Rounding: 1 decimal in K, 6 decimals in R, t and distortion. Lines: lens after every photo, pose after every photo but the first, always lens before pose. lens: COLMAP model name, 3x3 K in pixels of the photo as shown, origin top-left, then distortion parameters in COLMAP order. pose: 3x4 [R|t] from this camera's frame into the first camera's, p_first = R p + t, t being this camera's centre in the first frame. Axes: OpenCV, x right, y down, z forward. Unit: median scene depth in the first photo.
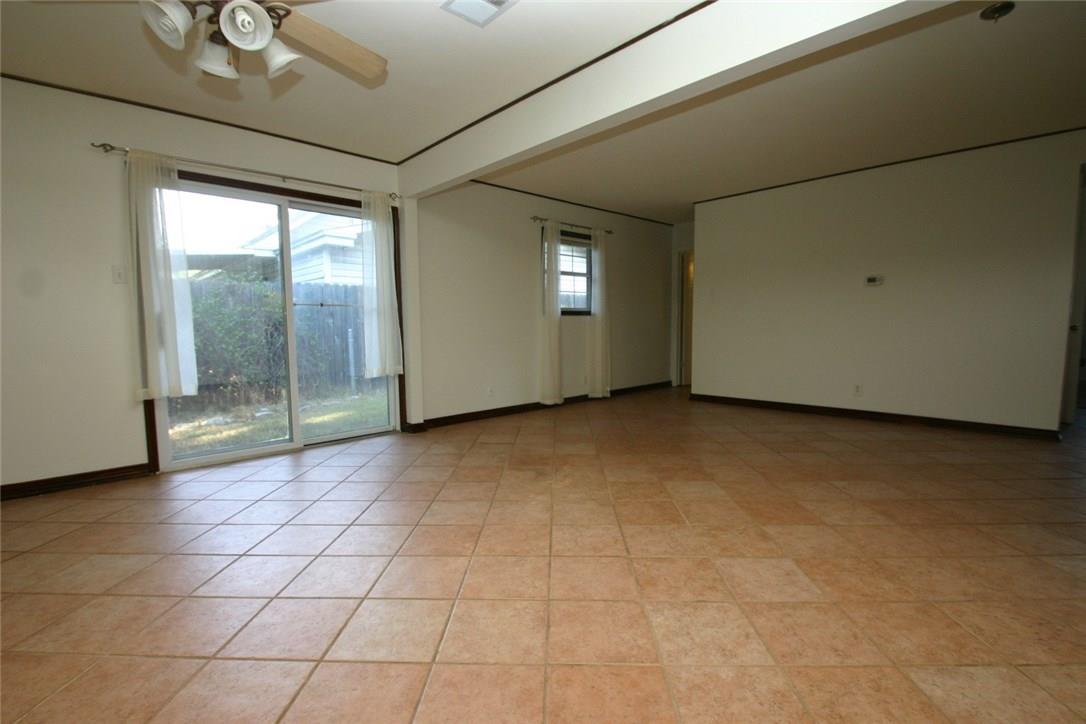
lens RADIAL K [[487.0, 0, 544.1], [0, 487.0, 359.4], [0, 0, 1]] dist [0.010324, -0.014866]
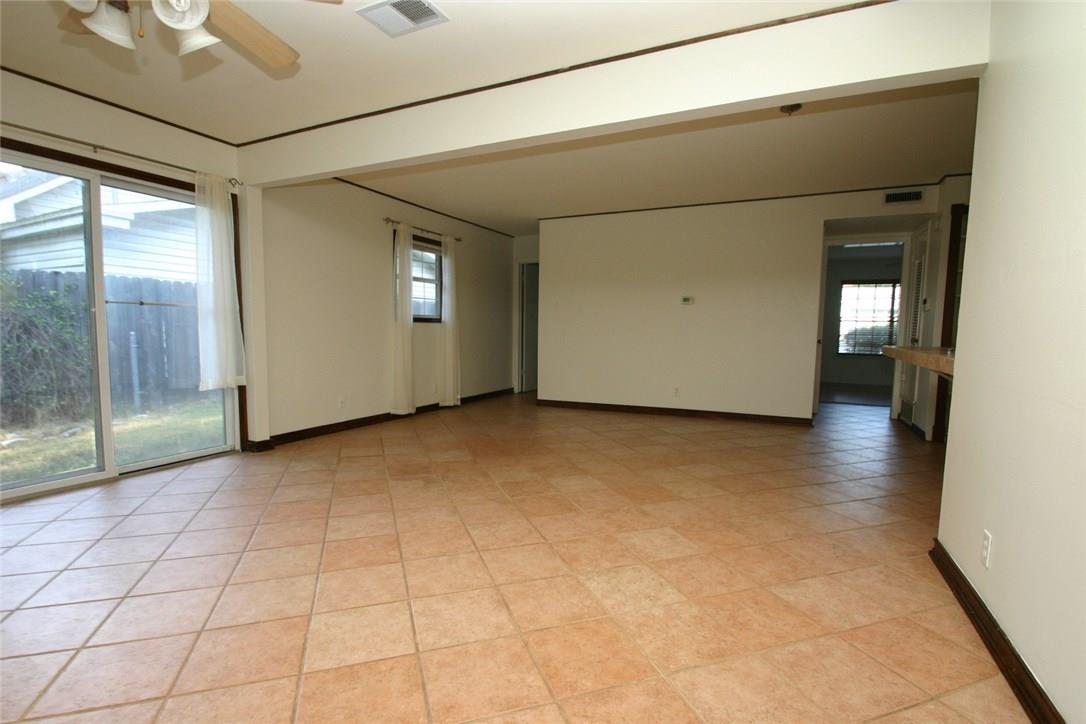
lens RADIAL K [[499.0, 0, 546.8], [0, 499.0, 366.2], [0, 0, 1]] dist [0.011212, -0.016160]
pose [[0.936695, -0.004869, 0.350113, -0.116108], [0.005470, 0.999985, -0.000726, -0.001058], [-0.350104, 0.002595, 0.936707, -0.042799]]
